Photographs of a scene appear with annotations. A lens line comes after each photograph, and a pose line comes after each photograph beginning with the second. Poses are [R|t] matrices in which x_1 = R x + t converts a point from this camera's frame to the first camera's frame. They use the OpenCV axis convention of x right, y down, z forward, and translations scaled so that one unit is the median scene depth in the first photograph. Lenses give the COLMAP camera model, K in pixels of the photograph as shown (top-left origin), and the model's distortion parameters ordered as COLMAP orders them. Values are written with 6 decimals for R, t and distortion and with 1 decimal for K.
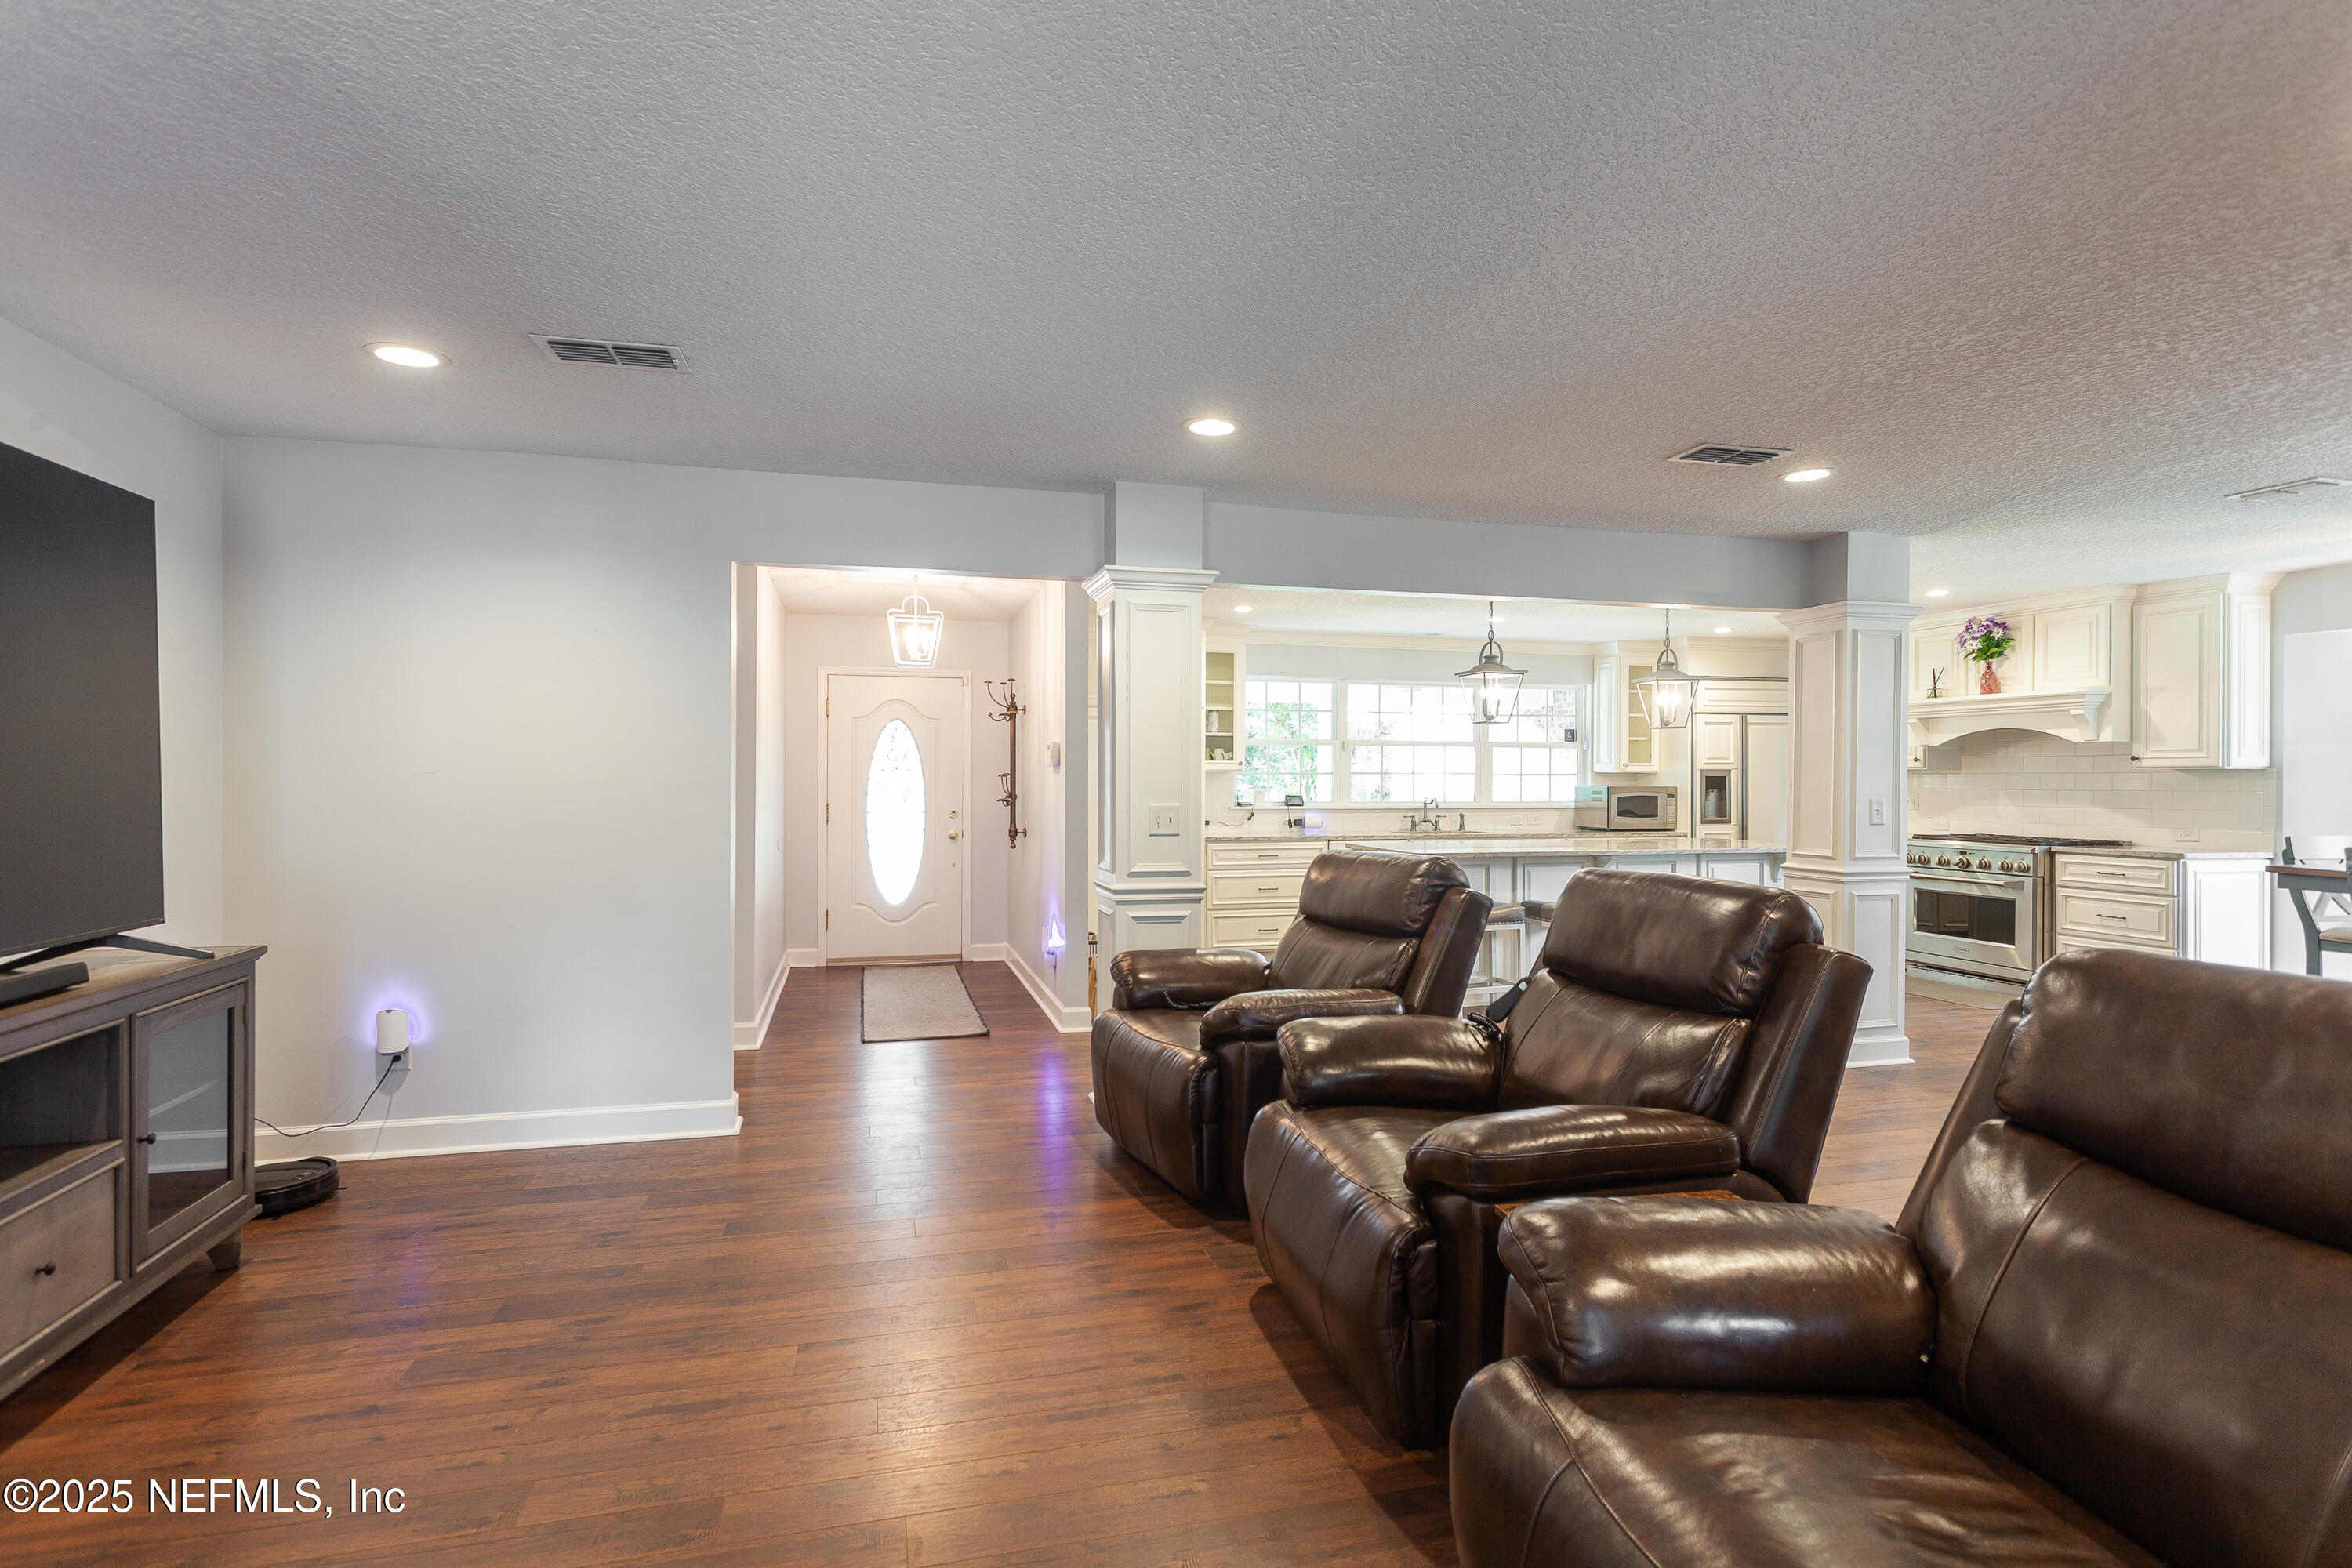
lens RADIAL K [[1143.5, 0, 1135.8], [0, 1143.5, 780.8], [0, 0, 1]] dist [0.003329, 0.000798]
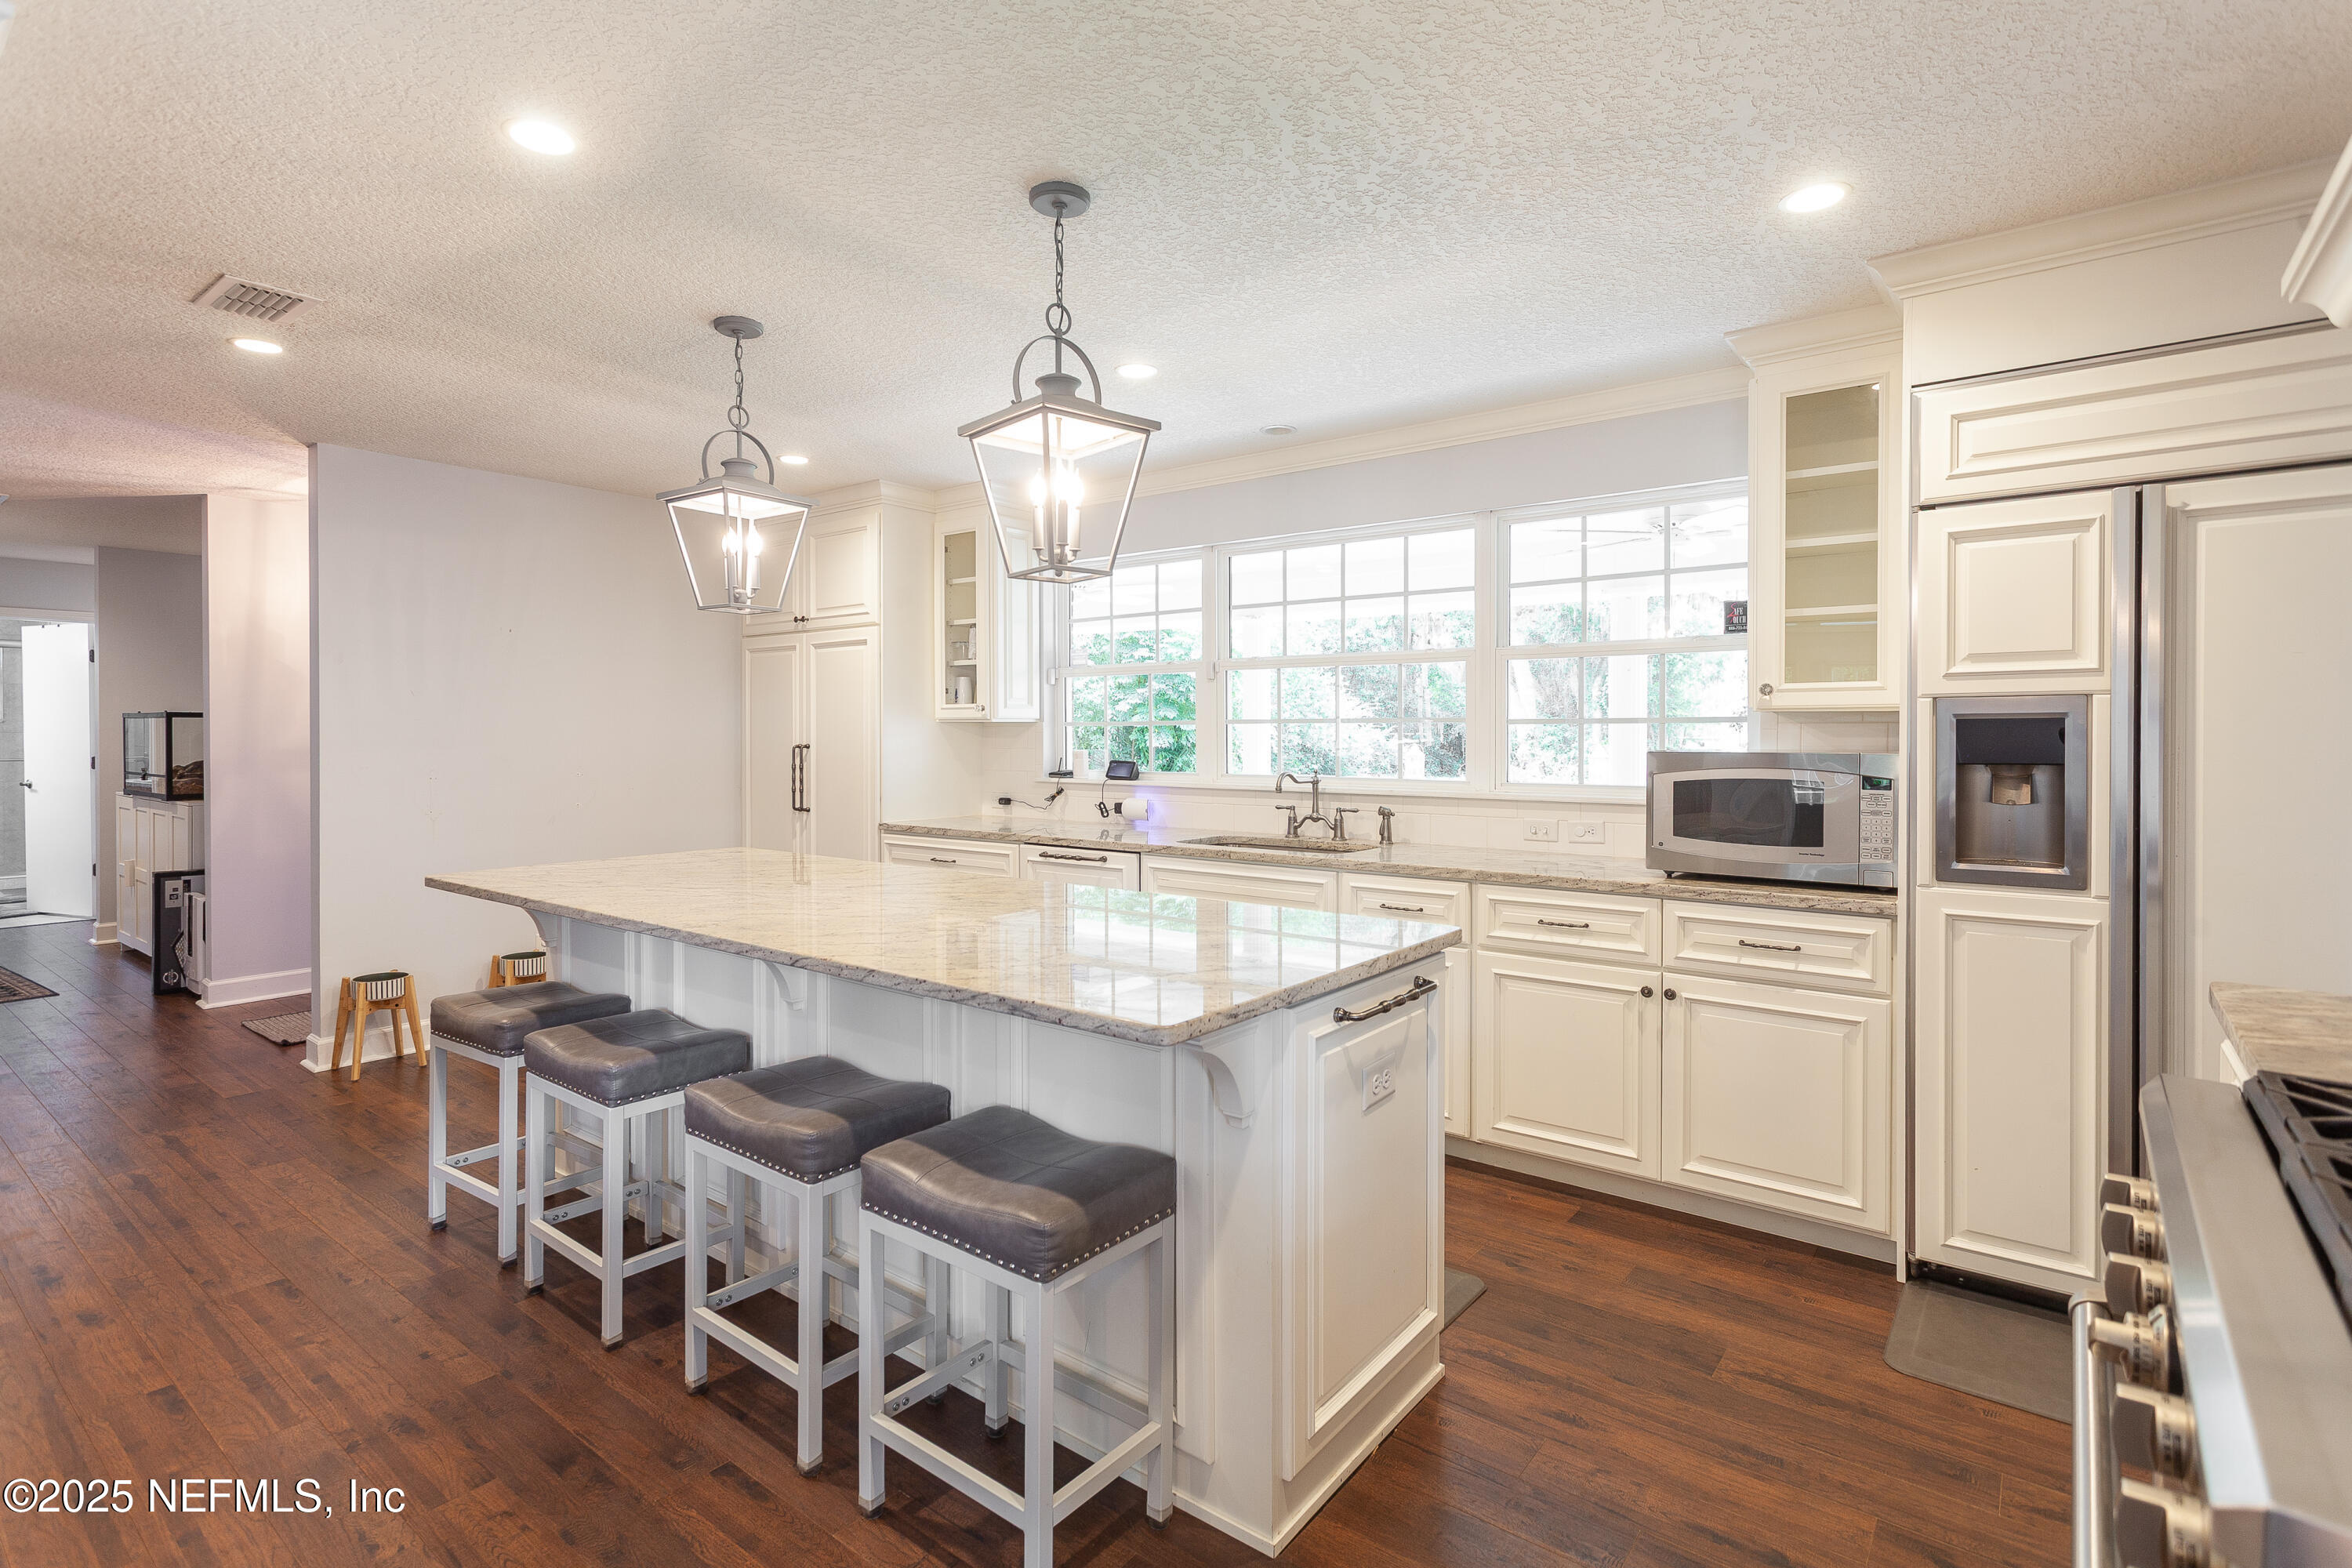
lens RADIAL K [[1138.4, 0, 1171.4], [0, 1138.4, 732.5], [0, 0, 1]] dist [-0.000201, 0.000071]
pose [[0.617208, -0.001287, -0.786799, 0.618077], [-0.000393, 0.999998, -0.001944, -0.000142], [0.786800, 0.001509, 0.617207, 0.682417]]
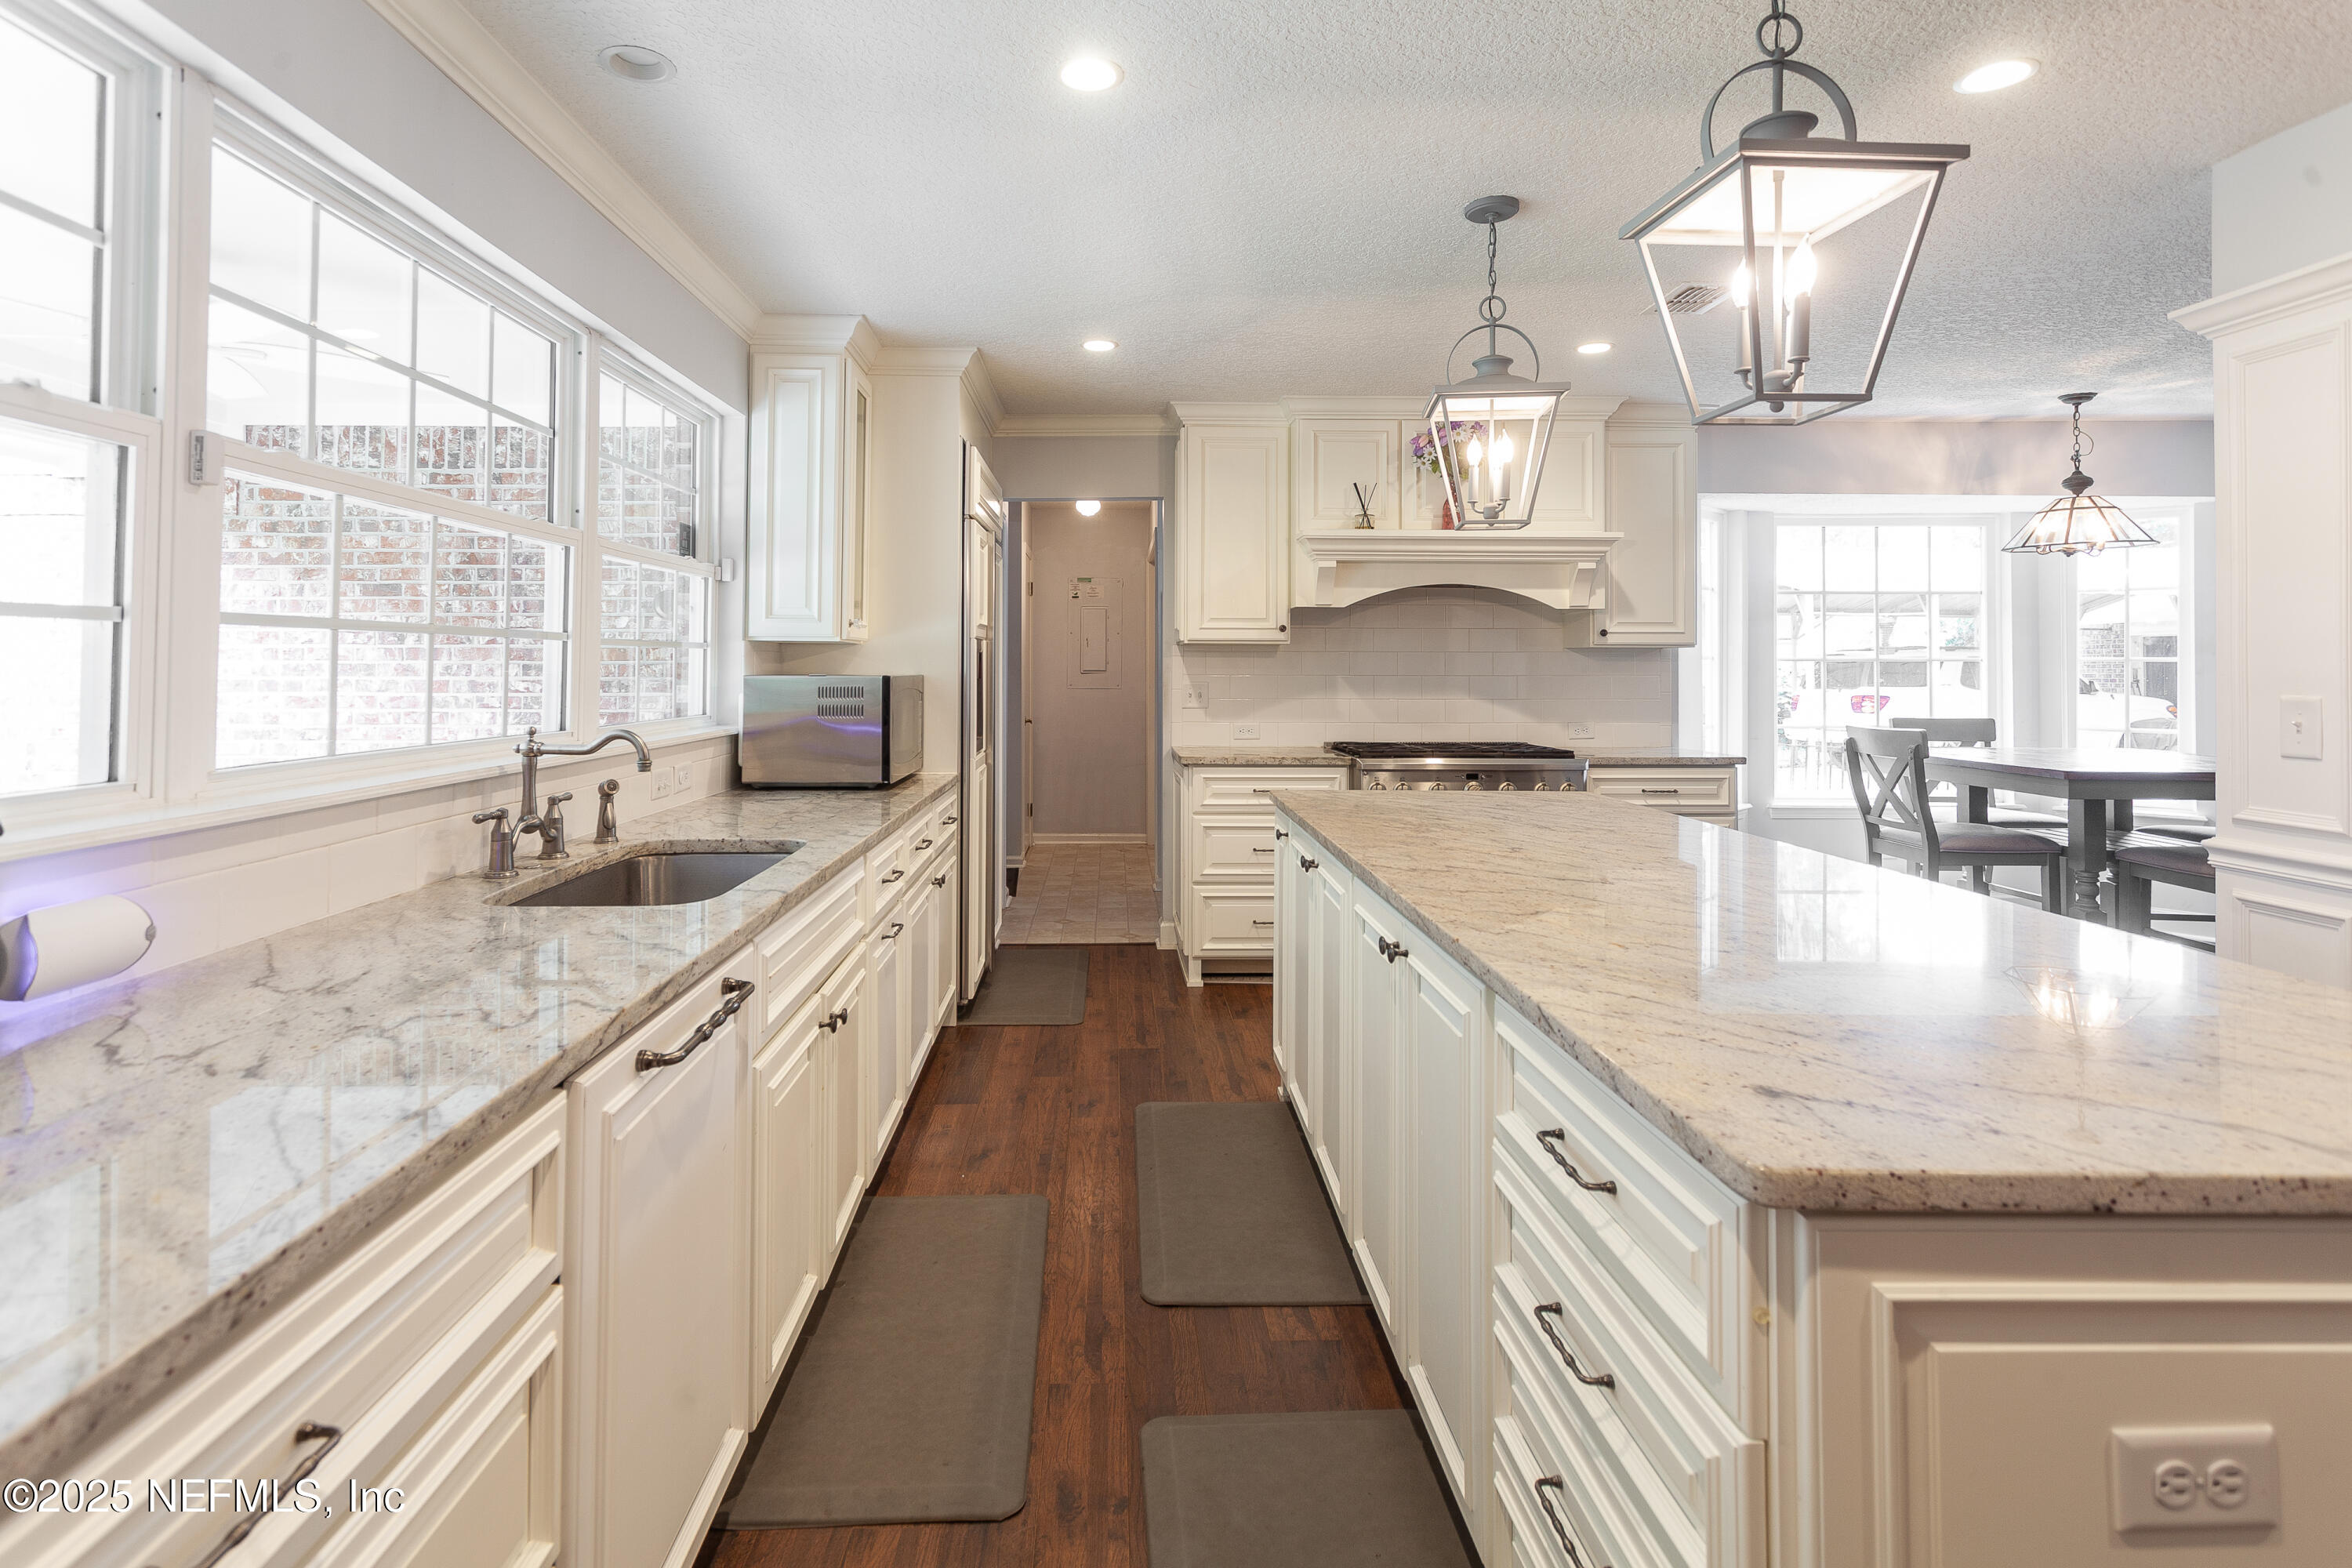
lens RADIAL K [[1181.6, 0, 1133.5], [0, 1181.6, 638.5], [0, 0, 1]] dist [0.003687, 0.000865]
pose [[0.214173, 0.023059, 0.976523, 0.037465], [0.000232, 0.999720, -0.023657, 0.001921], [-0.976796, 0.005293, 0.214108, 0.855894]]
